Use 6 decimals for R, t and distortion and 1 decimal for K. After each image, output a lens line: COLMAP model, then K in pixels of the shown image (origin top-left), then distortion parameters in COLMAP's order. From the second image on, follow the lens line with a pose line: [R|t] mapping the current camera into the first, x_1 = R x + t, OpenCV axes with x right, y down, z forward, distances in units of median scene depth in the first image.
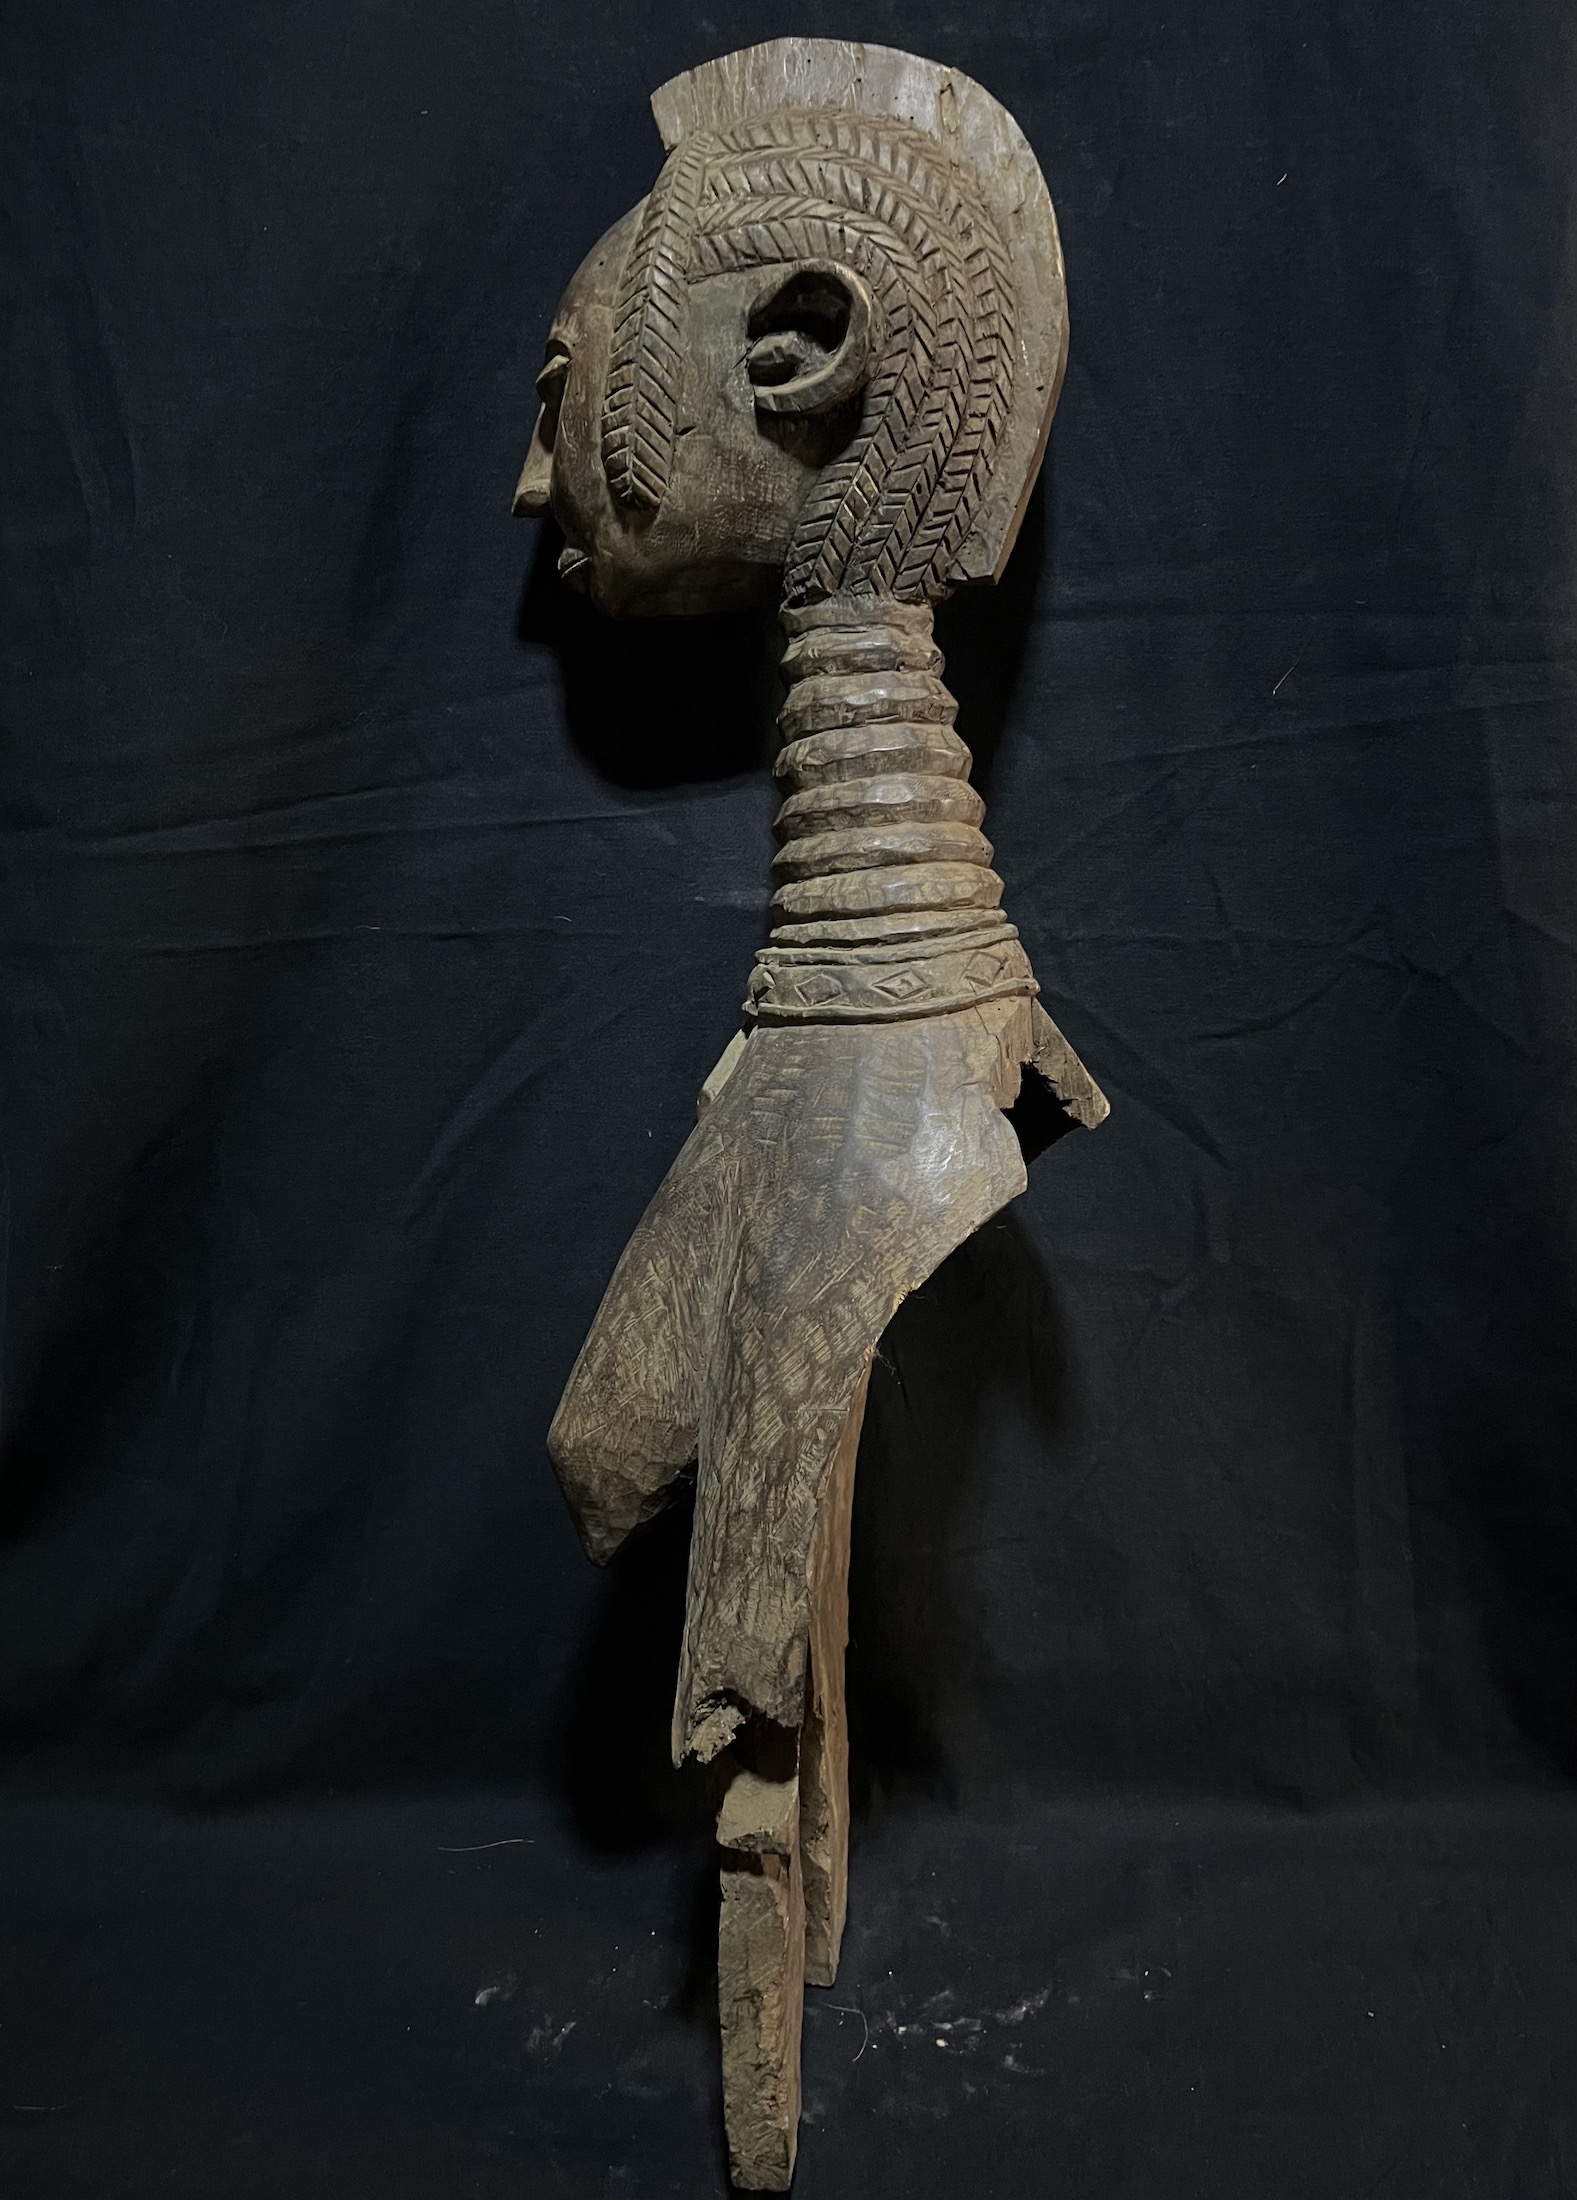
lens RADIAL K [[1578.5, 0, 801.6], [0, 1578.5, 1111.9], [0, 0, 1]] dist [-0.005701, -0.013788]
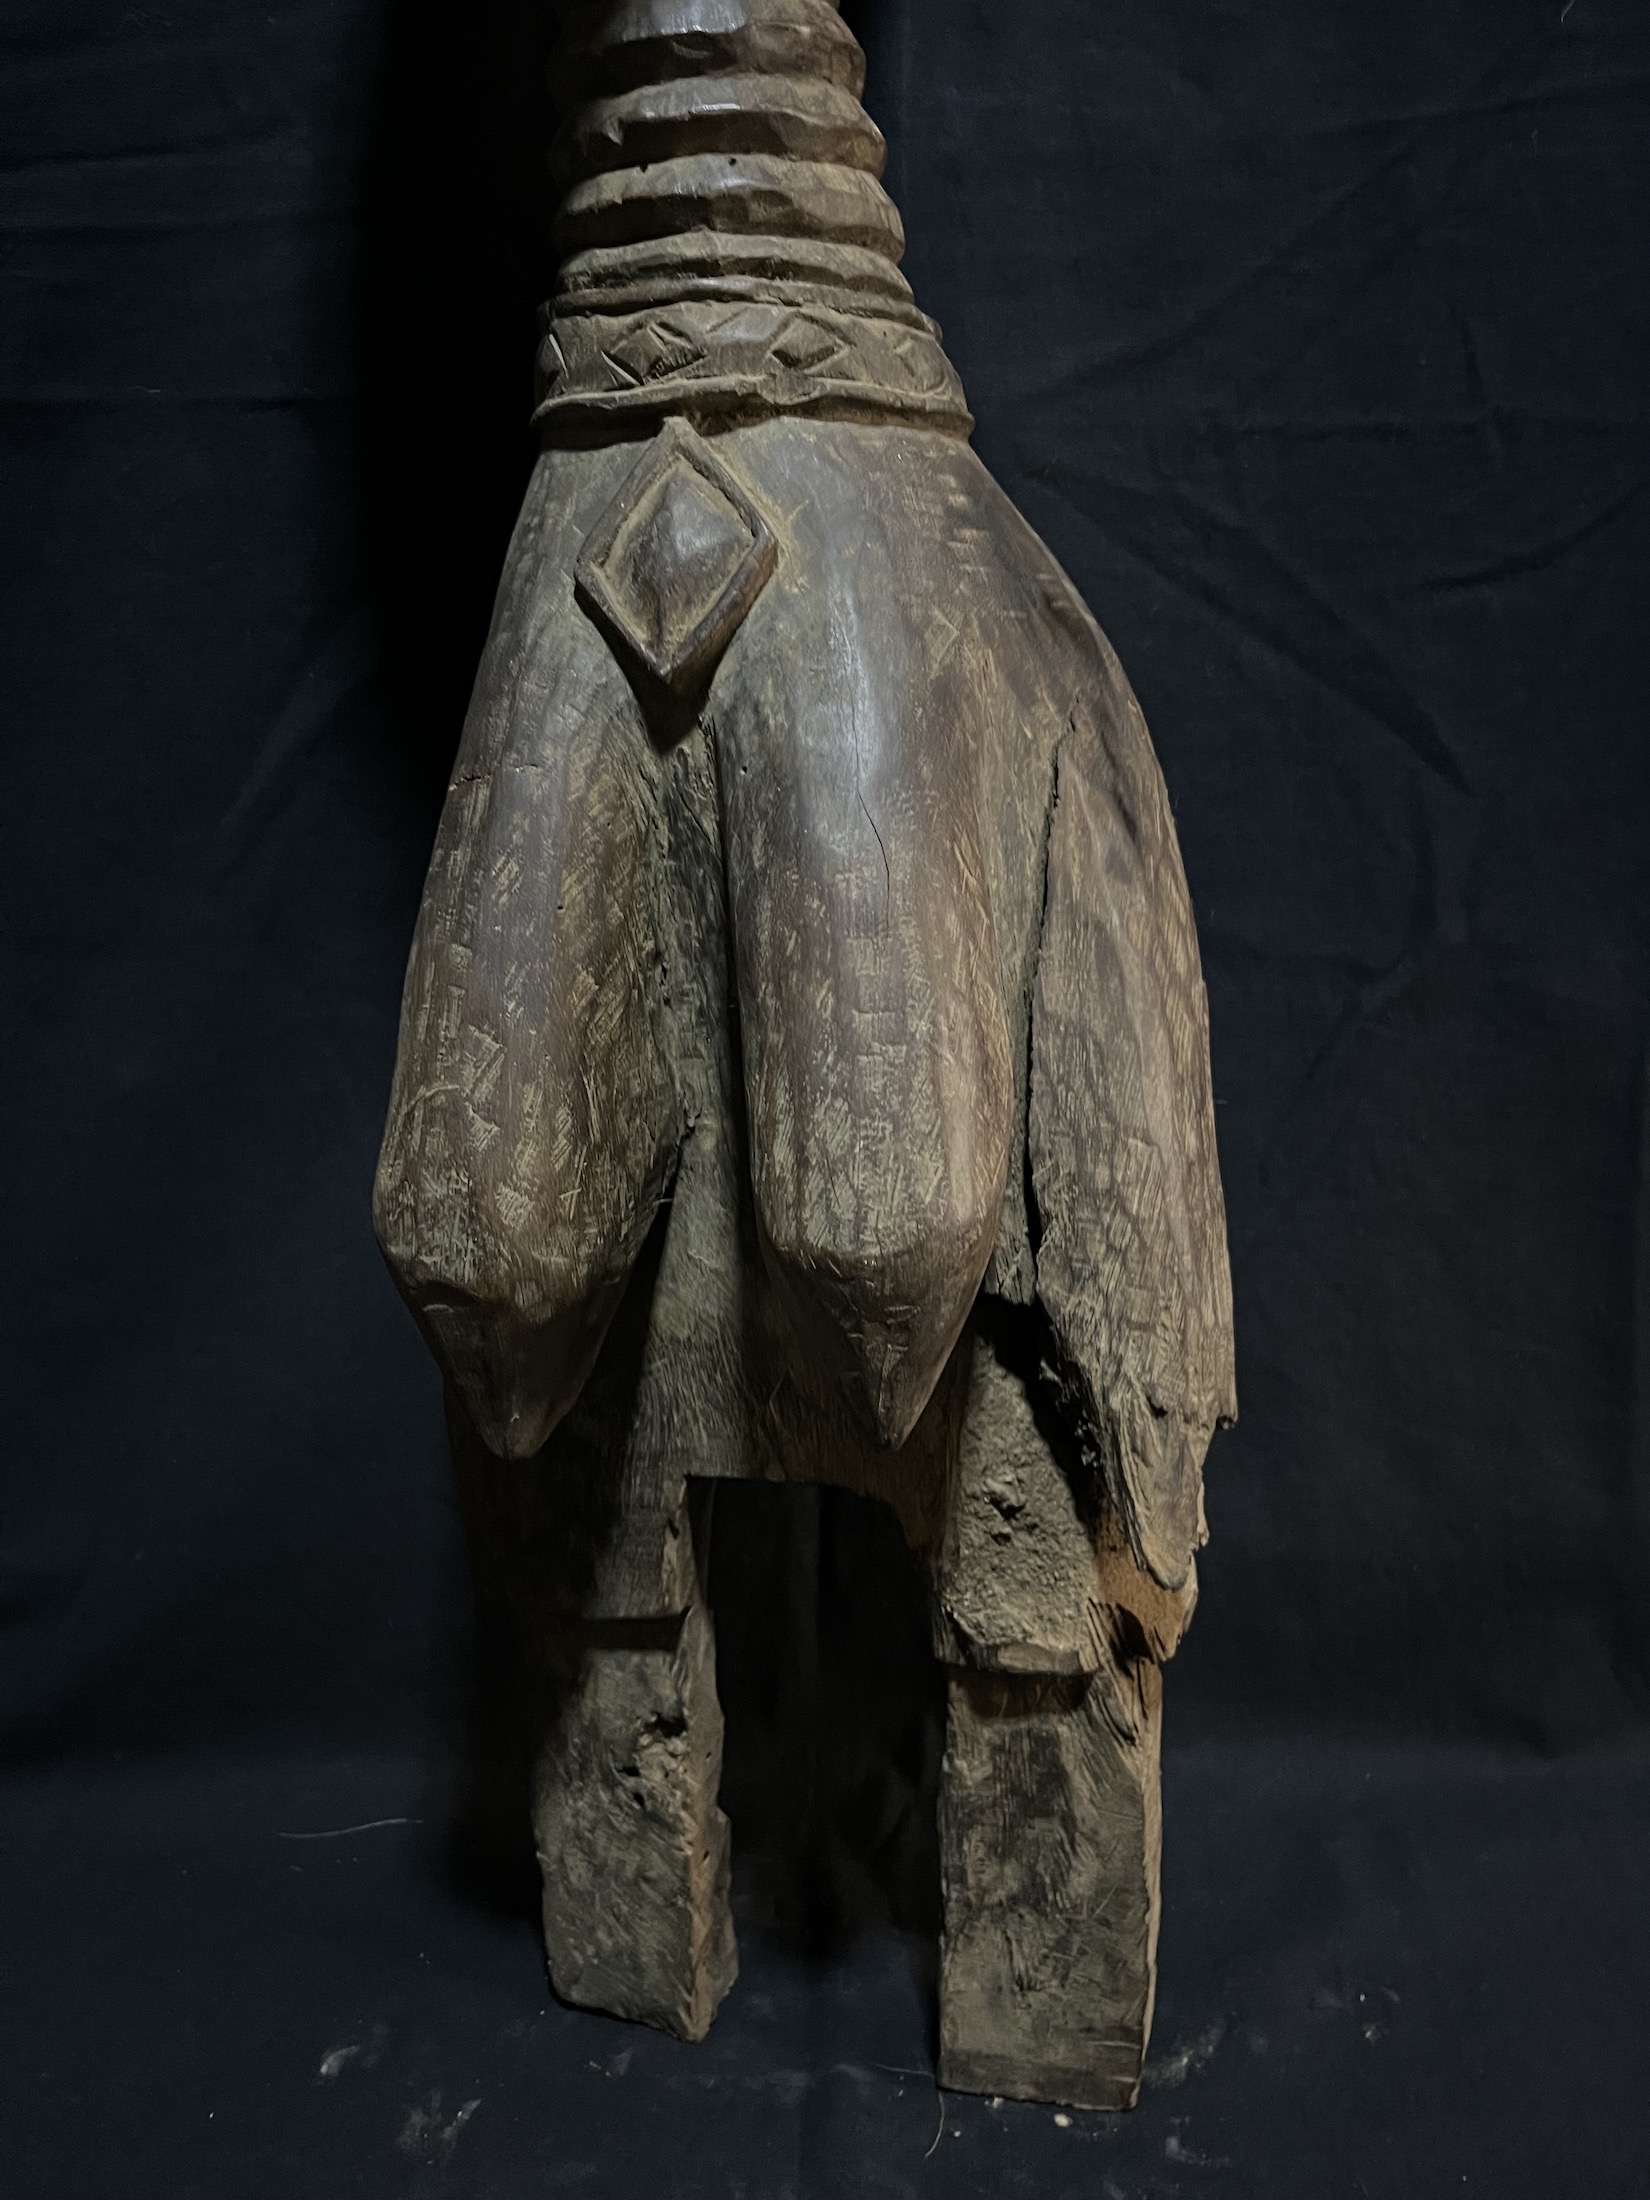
lens RADIAL K [[1601.9, 0, 829.2], [0, 1601.9, 1118.8], [0, 0, 1]] dist [0.002342, -0.044913]
pose [[0.999058, -0.002494, 0.043334, -0.029776], [0.001676, 0.999820, 0.018907, 0.169169], [-0.043373, -0.018817, 0.998882, 0.355175]]
